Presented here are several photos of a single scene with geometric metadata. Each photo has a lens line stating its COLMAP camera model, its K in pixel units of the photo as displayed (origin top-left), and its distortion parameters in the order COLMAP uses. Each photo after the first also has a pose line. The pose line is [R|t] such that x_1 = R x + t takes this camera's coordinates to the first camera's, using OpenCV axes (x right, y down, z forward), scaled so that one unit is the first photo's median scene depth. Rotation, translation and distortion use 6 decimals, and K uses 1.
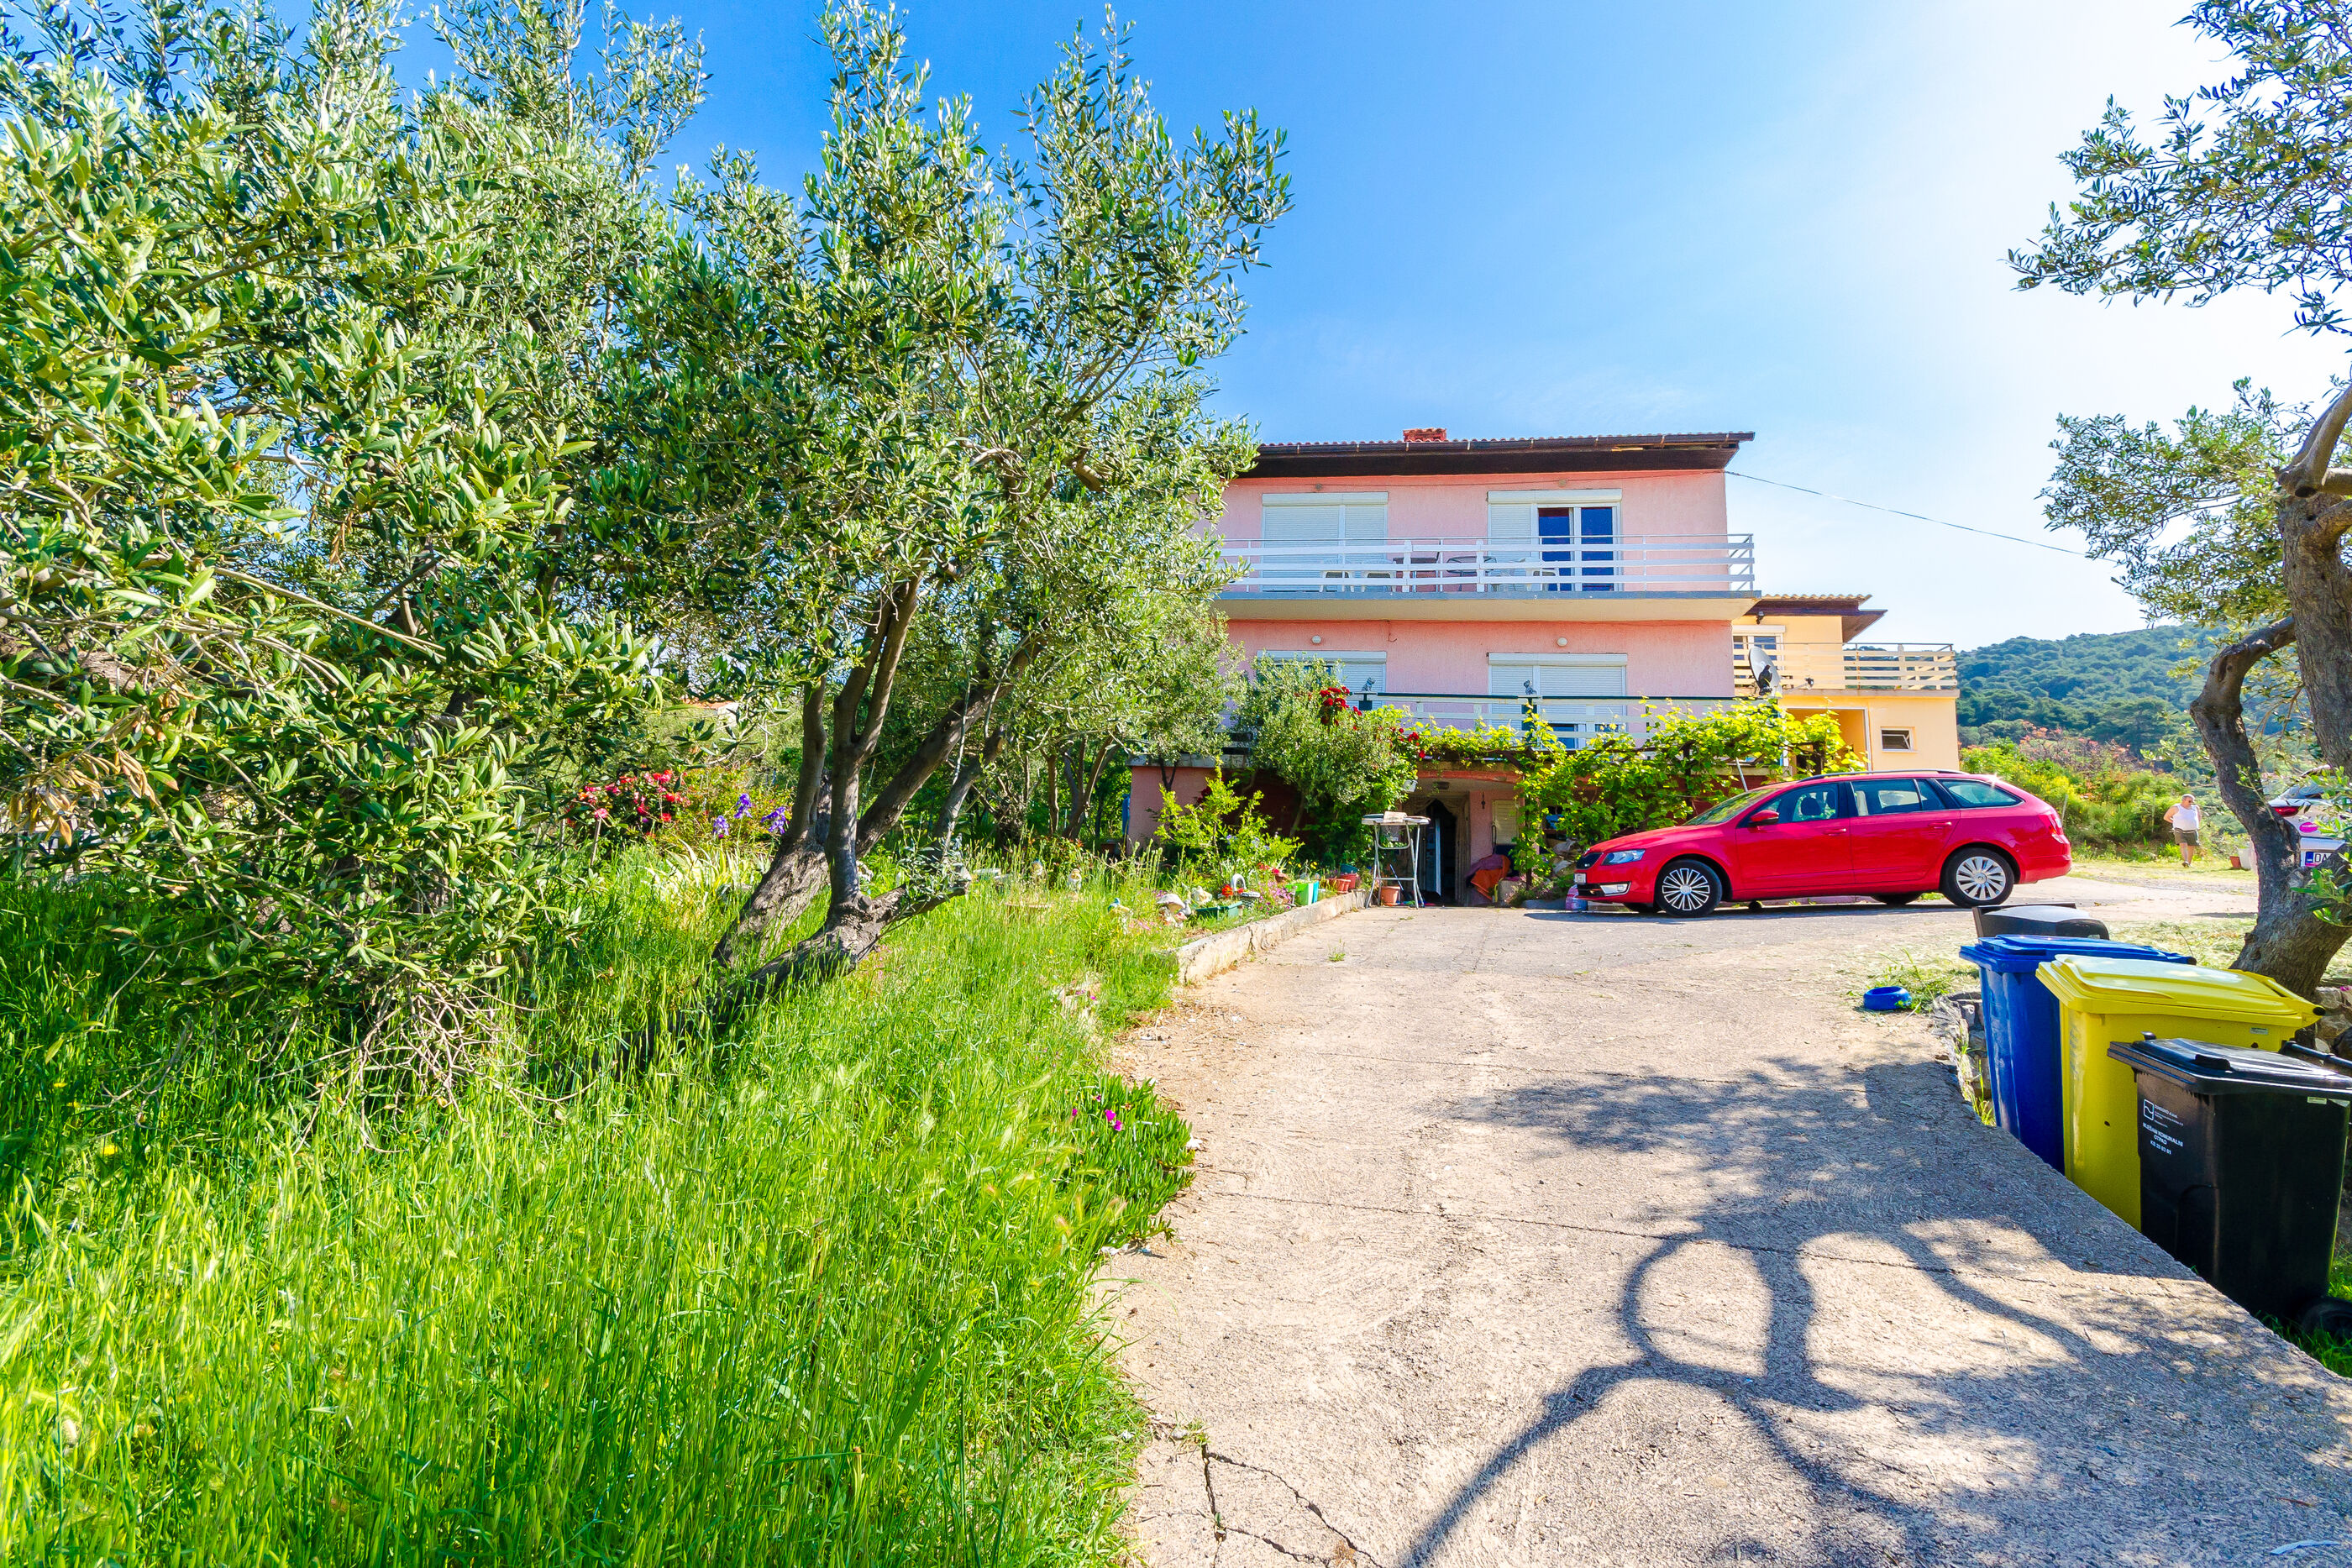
lens RADIAL K [[1004.7, 0, 1175.6], [0, 1004.7, 739.3], [0, 0, 1]] dist [-0.000831, -0.000117]
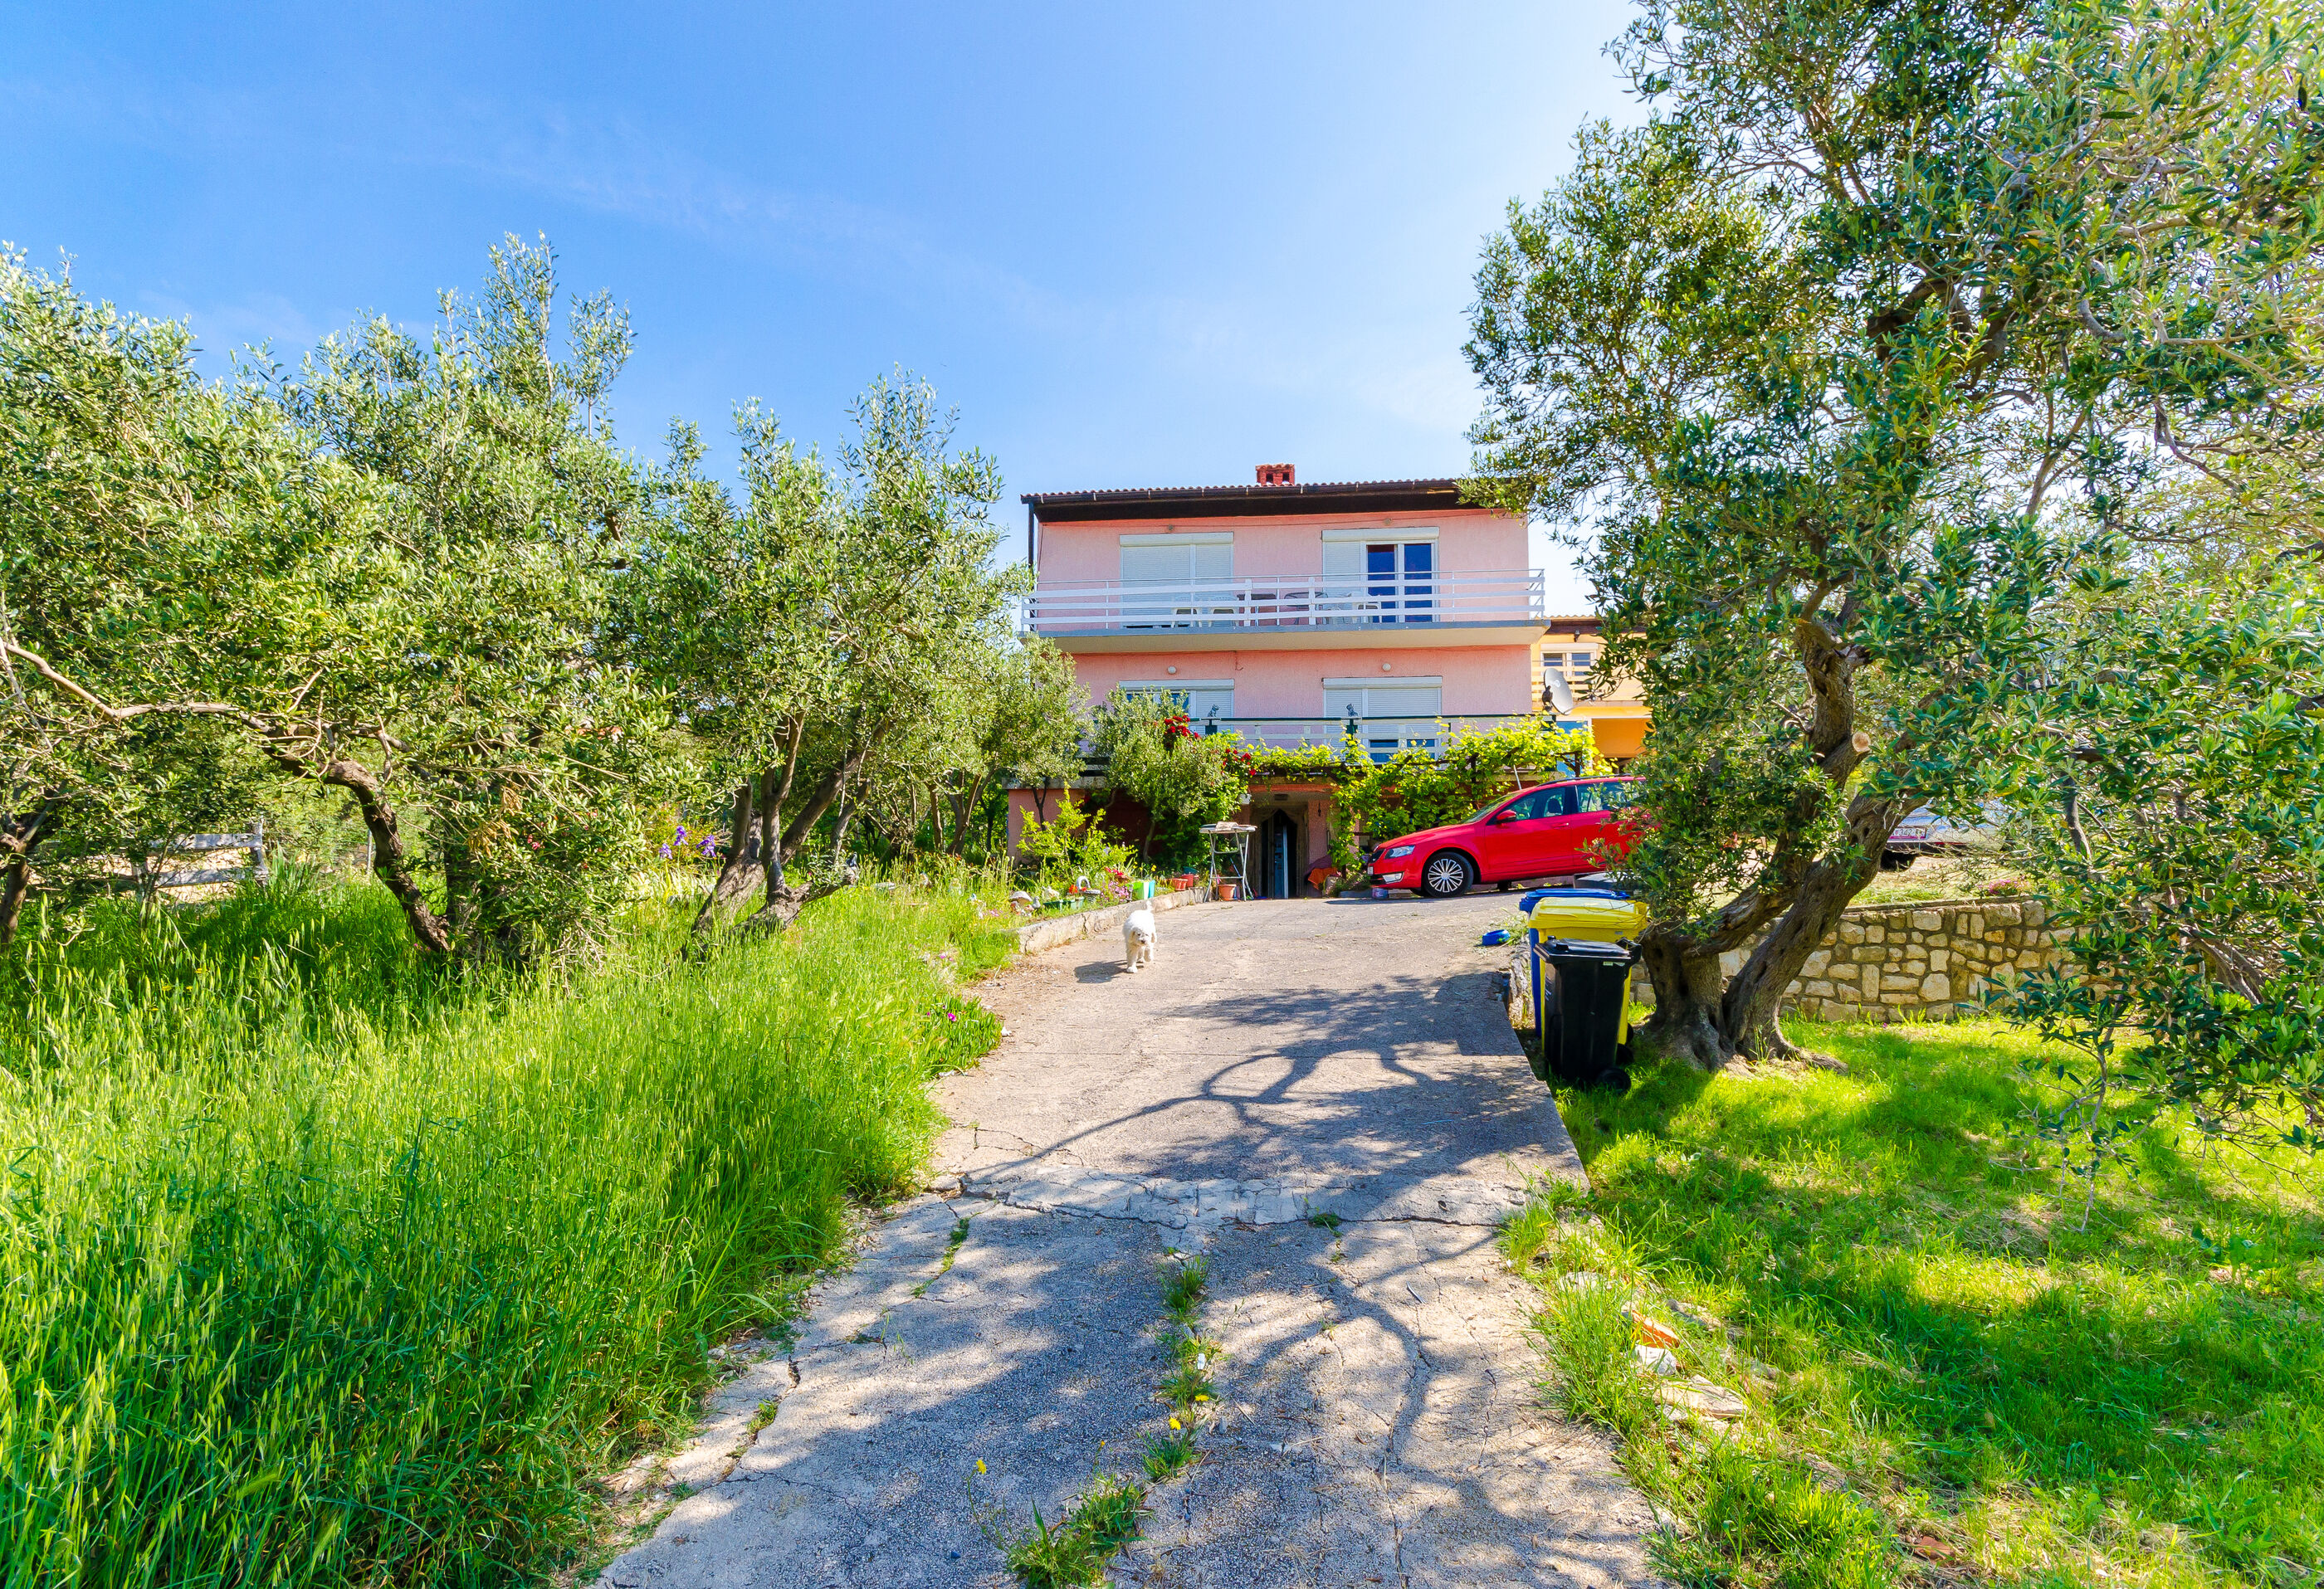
lens RADIAL K [[1024.1, 0, 1154.3], [0, 1024.1, 884.2], [0, 0, 1]] dist [-0.014092, 0.000090]
pose [[0.997414, -0.037670, 0.061211, 0.054840], [0.029516, 0.991201, 0.129032, -0.013632], [-0.065533, -0.126892, 0.989749, -0.204303]]
